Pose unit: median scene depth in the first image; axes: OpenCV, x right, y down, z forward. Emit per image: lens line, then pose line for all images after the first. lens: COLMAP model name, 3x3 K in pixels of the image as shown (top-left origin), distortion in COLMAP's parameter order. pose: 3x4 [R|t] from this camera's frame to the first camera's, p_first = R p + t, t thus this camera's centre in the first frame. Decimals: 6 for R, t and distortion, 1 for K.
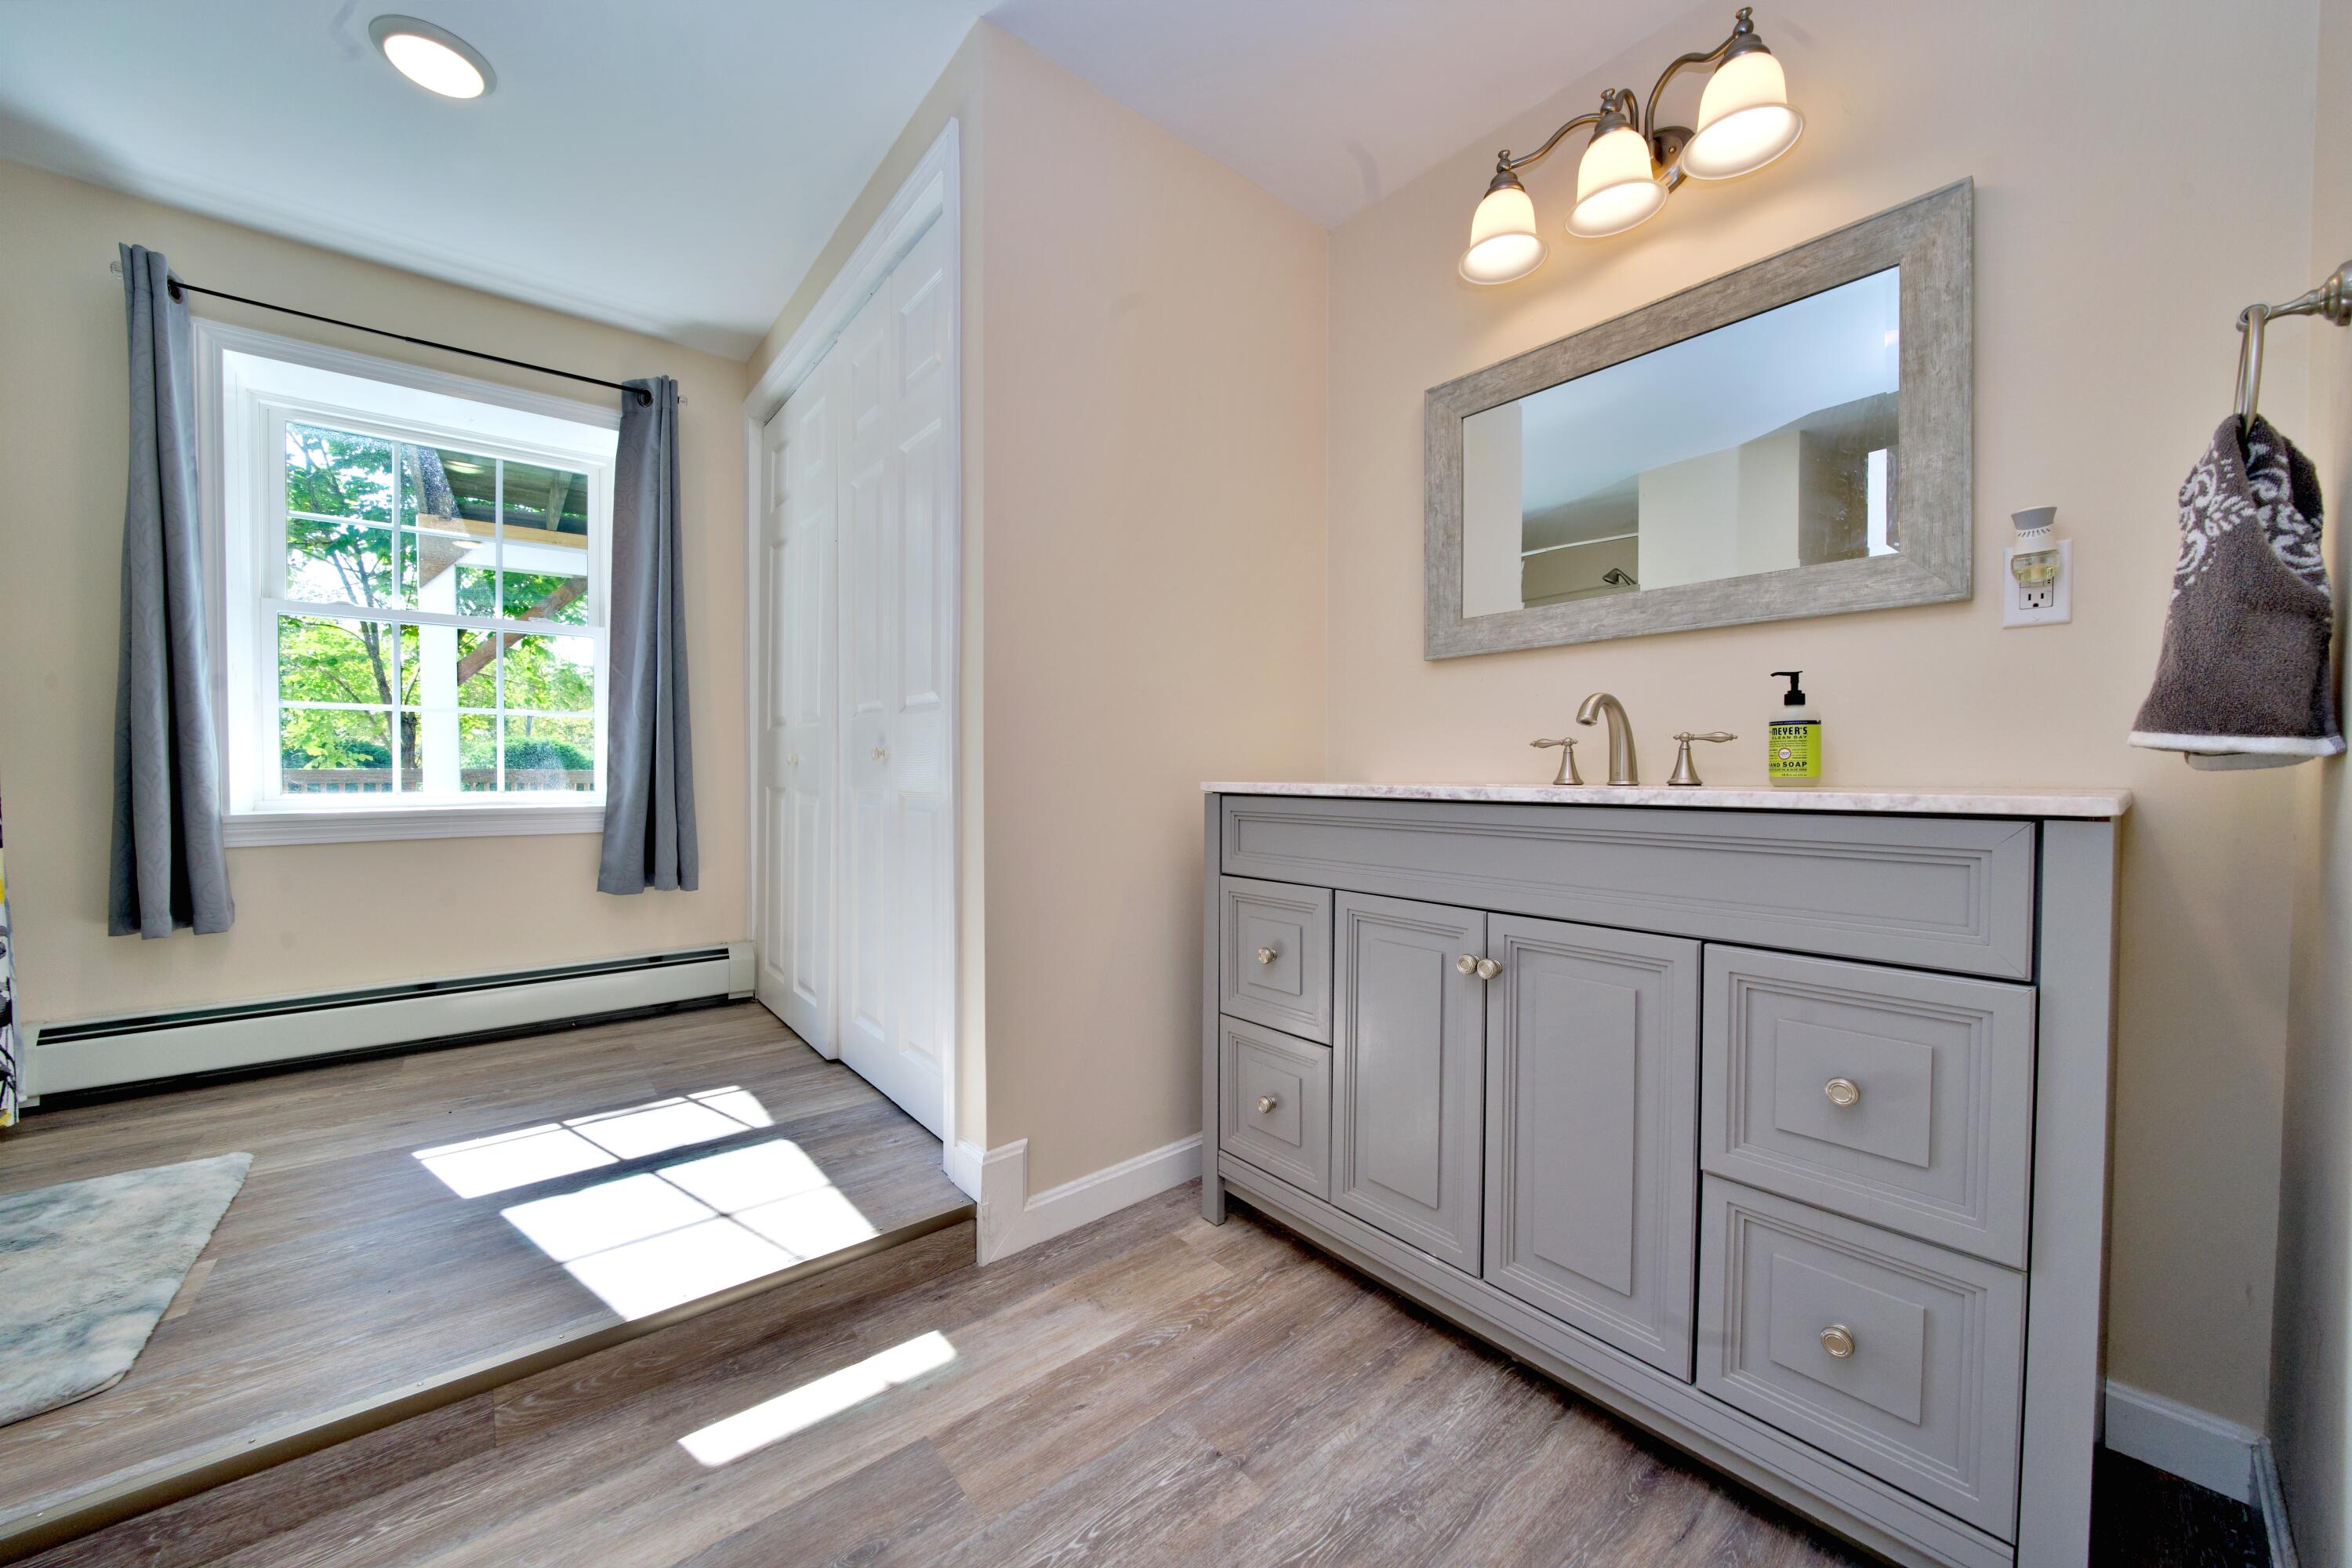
lens RADIAL K [[848.6, 0, 1140.9], [0, 848.6, 793.3], [0, 0, 1]] dist [-0.017991, 0.002417]
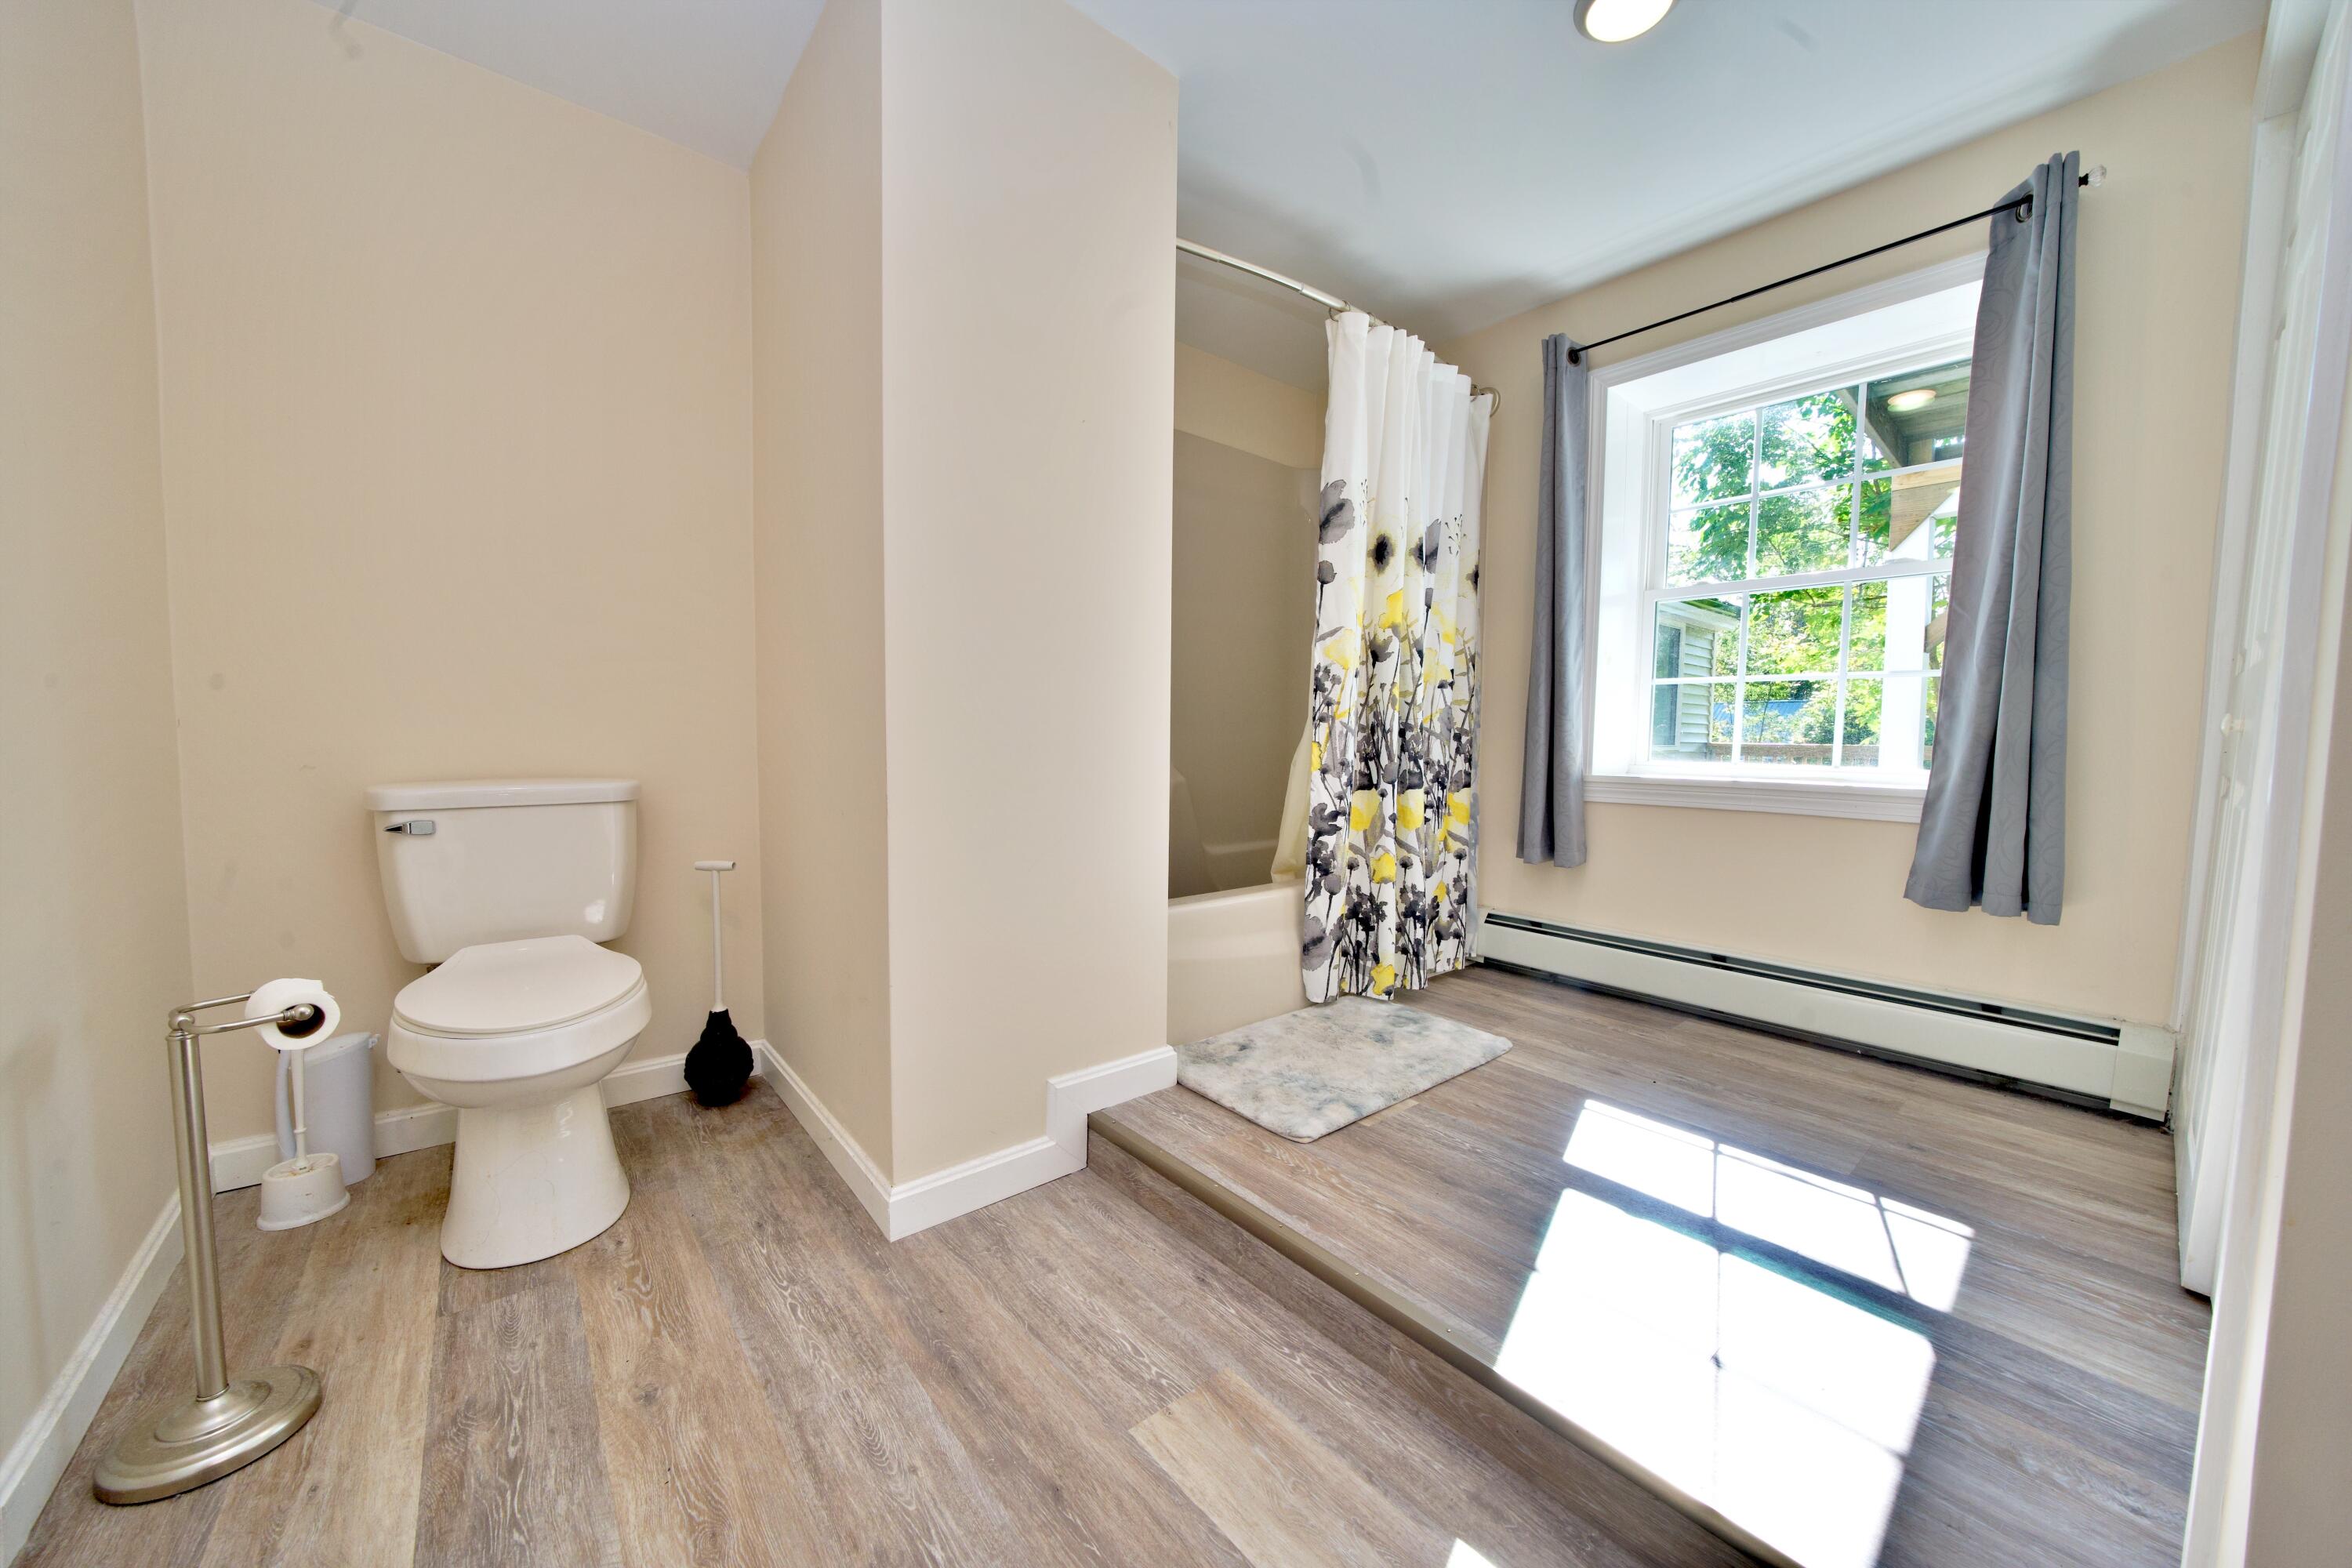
lens RADIAL K [[833.1, 0, 1175.1], [0, 833.1, 789.3], [0, 0, 1]] dist [-0.015831, 0.000378]
pose [[0.036608, 0.064937, -0.997218, 0.110072], [-0.044670, 0.996995, 0.063282, -0.002377], [0.998331, 0.042229, 0.039398, 0.370791]]
